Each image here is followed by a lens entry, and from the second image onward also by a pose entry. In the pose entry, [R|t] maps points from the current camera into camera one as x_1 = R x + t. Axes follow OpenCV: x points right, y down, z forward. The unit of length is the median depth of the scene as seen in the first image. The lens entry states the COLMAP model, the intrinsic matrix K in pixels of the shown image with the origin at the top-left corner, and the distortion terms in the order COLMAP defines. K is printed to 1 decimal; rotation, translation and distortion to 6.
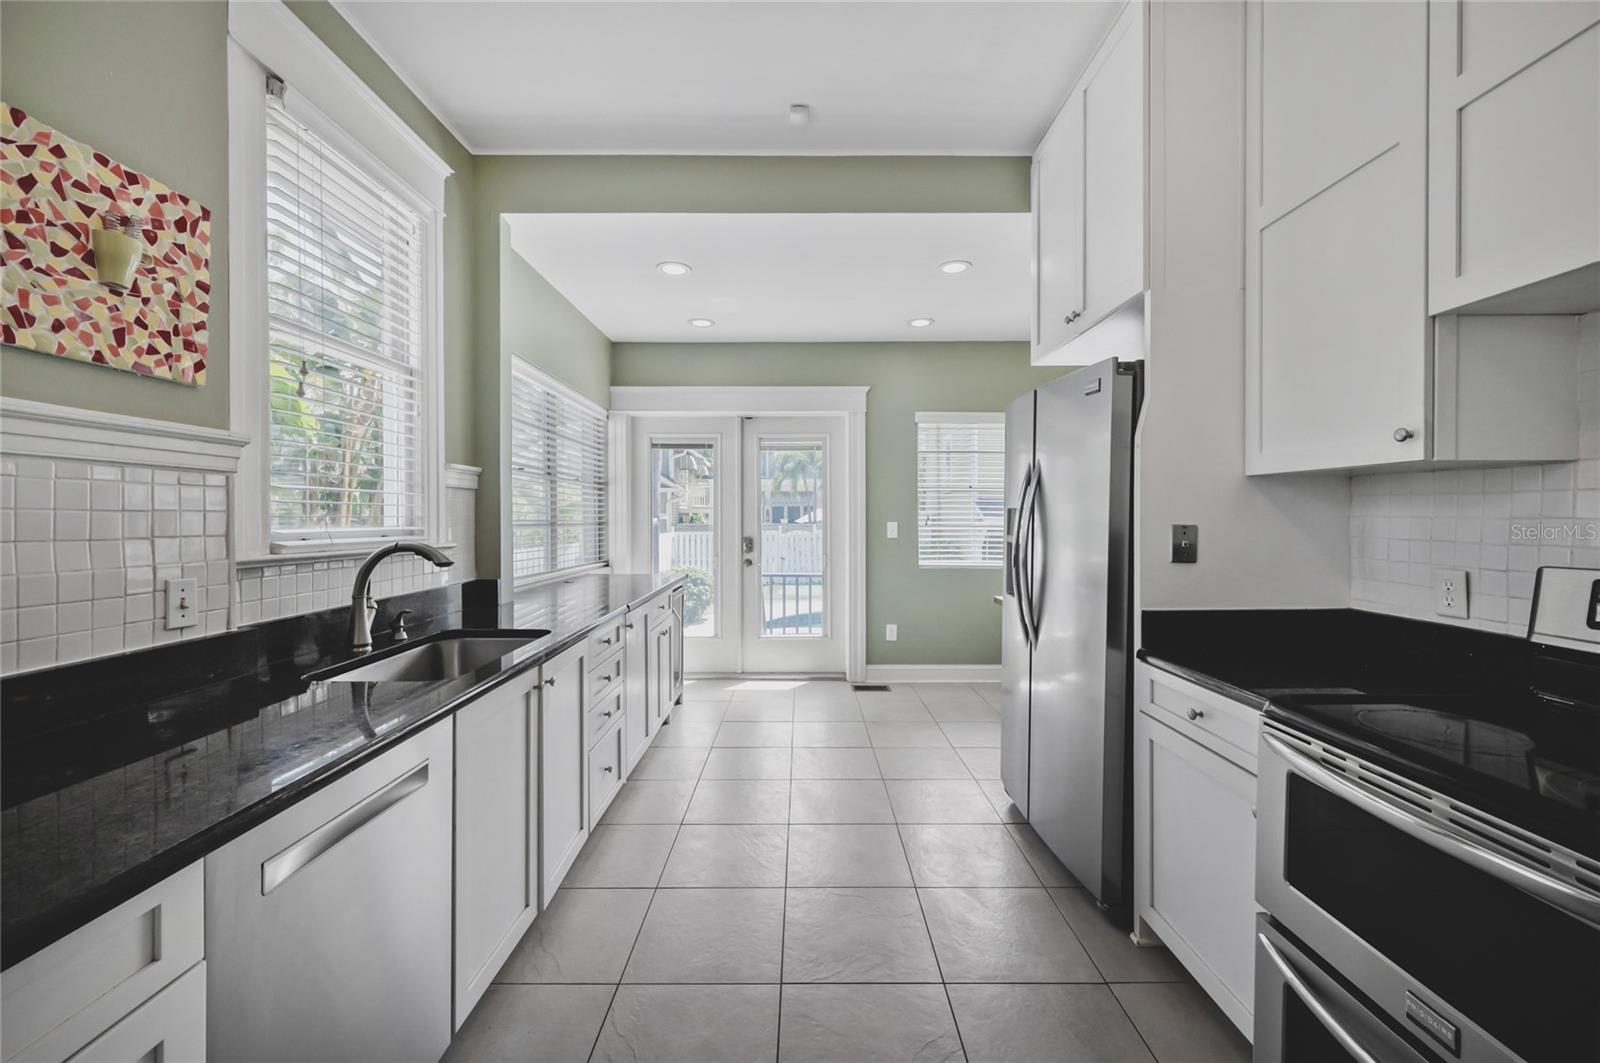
lens RADIAL K [[643.6, 0, 826.1], [0, 643.6, 522.0], [0, 0, 1]] dist [0.001539, -0.000177]
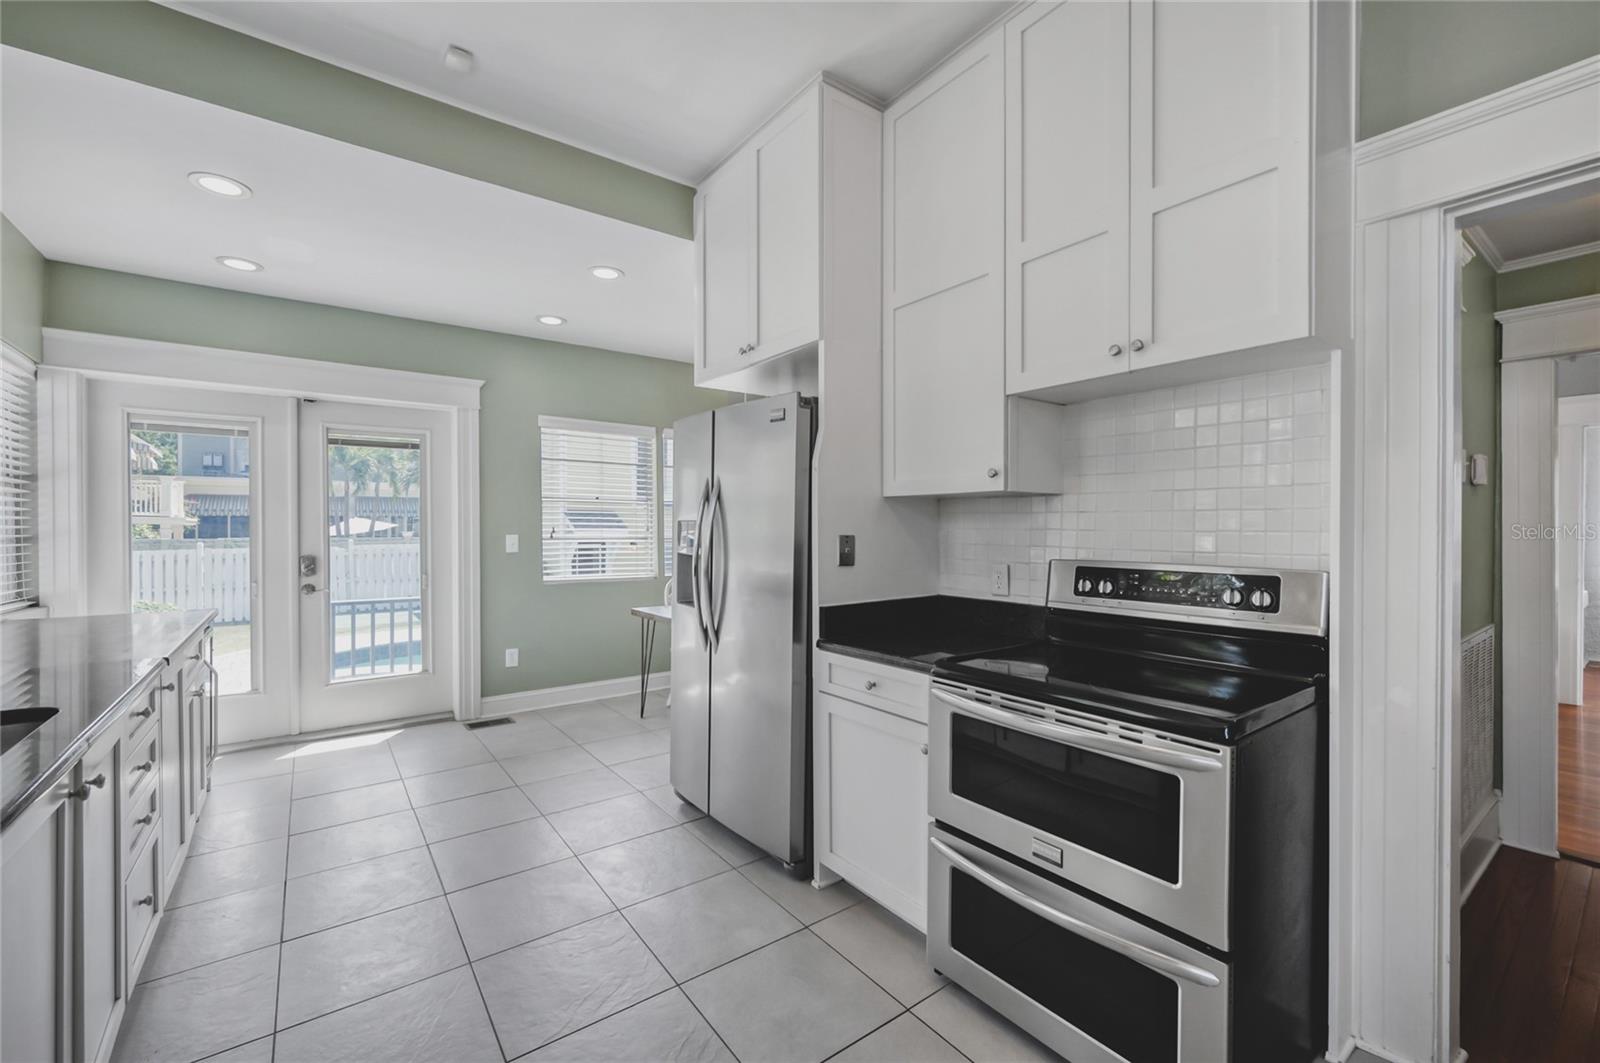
lens RADIAL K [[661.7, 0, 800.0], [0, 661.7, 531.5], [0, 0, 1]] dist [0.000920, 0.000333]
pose [[0.803073, -0.003374, 0.595871, -0.196241], [0.005766, 0.999981, -0.002108, -0.000344], [-0.595853, 0.005129, 0.803077, 0.026142]]
